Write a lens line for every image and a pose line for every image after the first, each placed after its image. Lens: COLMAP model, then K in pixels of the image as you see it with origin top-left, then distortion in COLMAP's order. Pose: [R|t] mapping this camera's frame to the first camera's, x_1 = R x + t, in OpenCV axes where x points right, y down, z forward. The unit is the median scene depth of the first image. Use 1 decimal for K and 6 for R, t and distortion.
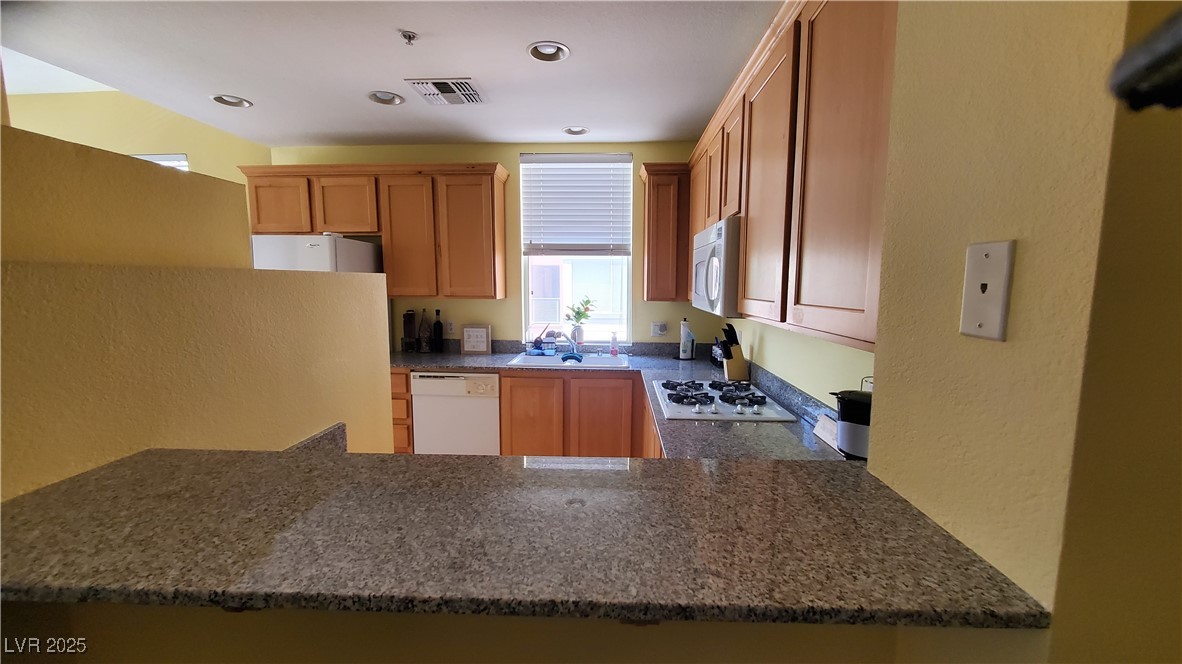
lens RADIAL K [[466.2, 0, 592.5], [0, 466.2, 334.4], [0, 0, 1]] dist [-0.002701, -0.000046]
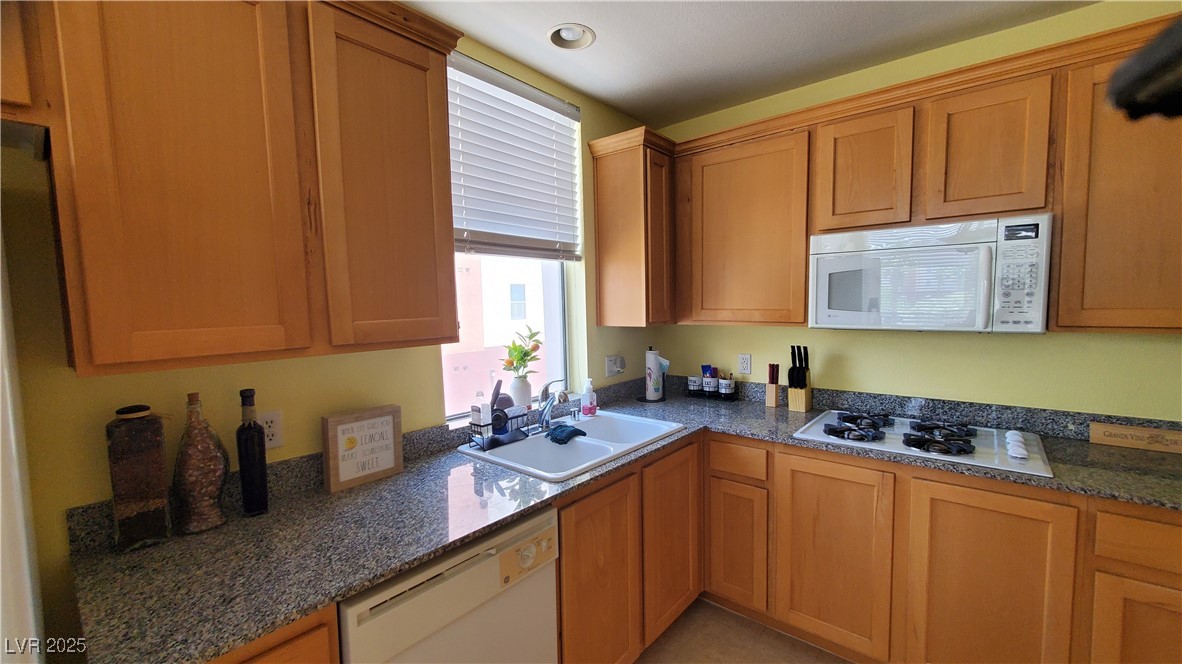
lens RADIAL K [[466.2, 0, 593.7], [0, 466.2, 336.5], [0, 0, 1]] dist [-0.002701, -0.000046]
pose [[0.602050, -0.079371, 0.794504, -0.466146], [0.108940, 0.993907, 0.016741, -0.072997], [-0.790992, 0.076474, 0.607029, 0.611520]]
